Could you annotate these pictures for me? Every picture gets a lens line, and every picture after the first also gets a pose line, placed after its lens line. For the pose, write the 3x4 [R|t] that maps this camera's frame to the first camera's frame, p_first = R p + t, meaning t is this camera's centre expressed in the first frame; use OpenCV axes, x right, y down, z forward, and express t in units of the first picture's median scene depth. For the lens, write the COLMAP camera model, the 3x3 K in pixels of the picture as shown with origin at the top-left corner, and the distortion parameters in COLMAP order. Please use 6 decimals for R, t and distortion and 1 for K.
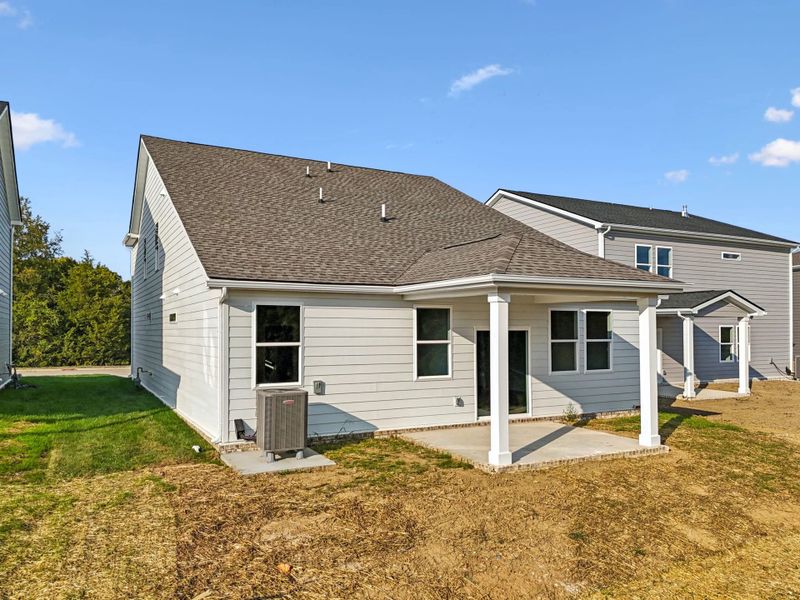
lens RADIAL K [[607.7, 0, 401.5], [0, 607.7, 316.8], [0, 0, 1]] dist [0.059568, -0.000105]
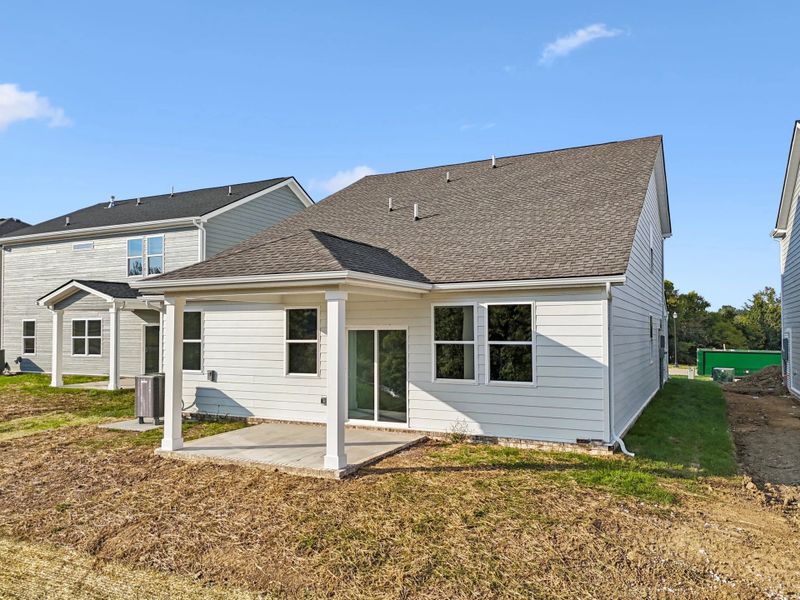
lens RADIAL K [[607.7, 0, 401.5], [0, 607.7, 316.8], [0, 0, 1]] dist [0.059568, -0.000105]
pose [[0.573997, -0.019260, -0.818631, 0.996714], [0.020387, 0.999750, -0.009226, 0.012033], [0.818604, -0.011394, 0.574246, 0.525414]]
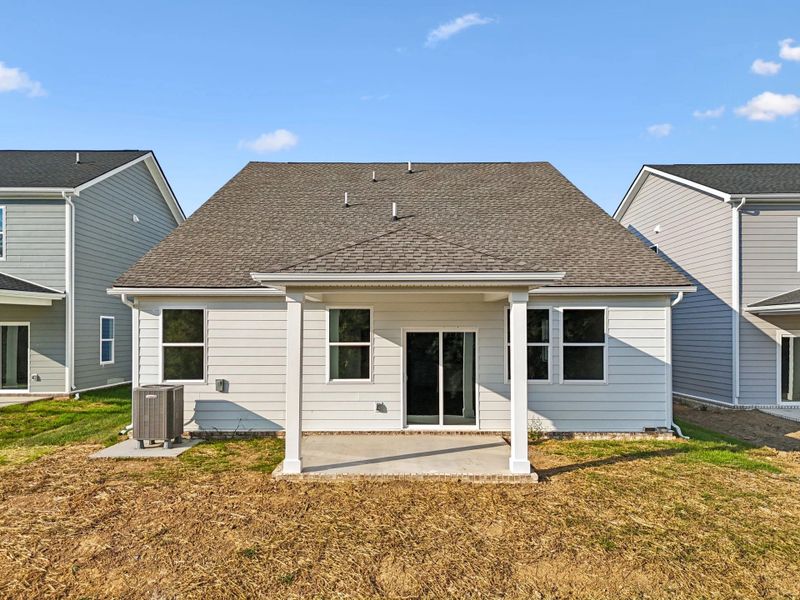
lens RADIAL K [[610.9, 0, 400.2], [0, 610.9, 328.0], [0, 0, 1]] dist [0.048491, -0.004706]
pose [[0.881642, -0.002077, -0.471914, 0.570399], [0.009334, 0.999871, 0.013038, 0.003733], [0.471826, -0.015900, 0.881548, 0.178622]]
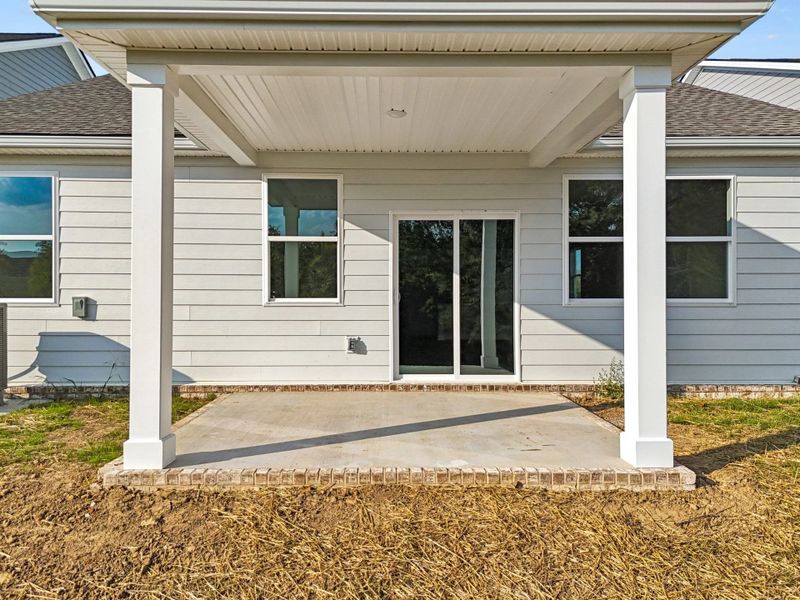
lens RADIAL K [[598.4, 0, 400.0], [0, 598.4, 300.0], [0, 0, 1]] dist [0.032797, -0.001230]
pose [[0.888309, -0.000326, -0.459245, 0.385384], [0.010070, 0.999773, 0.018768, 0.087631], [0.459135, -0.021297, 0.888111, 0.528625]]
